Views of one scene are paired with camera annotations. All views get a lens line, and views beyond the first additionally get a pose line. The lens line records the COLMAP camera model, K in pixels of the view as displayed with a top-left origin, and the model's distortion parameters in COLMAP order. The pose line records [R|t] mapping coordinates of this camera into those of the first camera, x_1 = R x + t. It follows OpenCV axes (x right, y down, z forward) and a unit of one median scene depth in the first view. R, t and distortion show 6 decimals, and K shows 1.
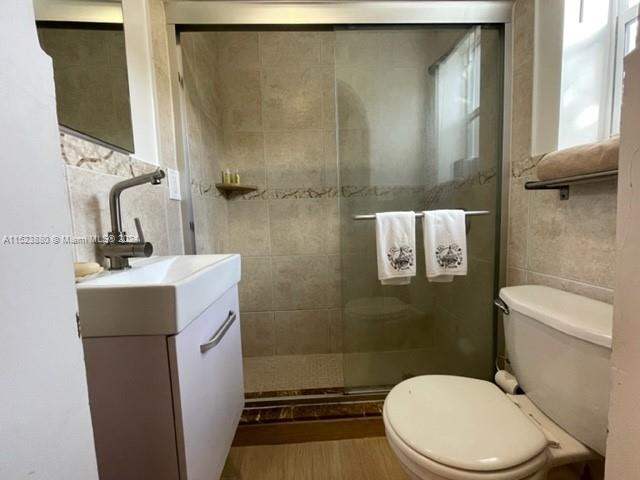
lens RADIAL K [[258.4, 0, 321.7], [0, 258.4, 239.2], [0, 0, 1]] dist [0.002836, -0.000419]
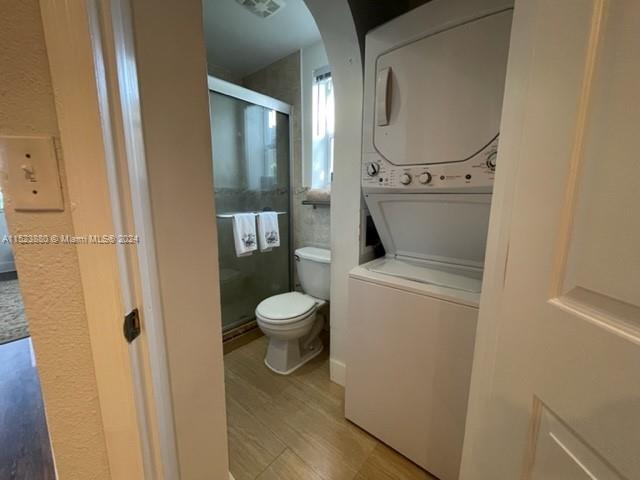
lens RADIAL K [[258.4, 0, 319.5], [0, 258.4, 239.8], [0, 0, 1]] dist [0.002836, -0.000419]
pose [[0.682668, -0.085024, 0.725765, -0.630762], [0.030418, 0.995653, 0.088030, -0.068548], [-0.730095, -0.038019, 0.682287, -0.530474]]
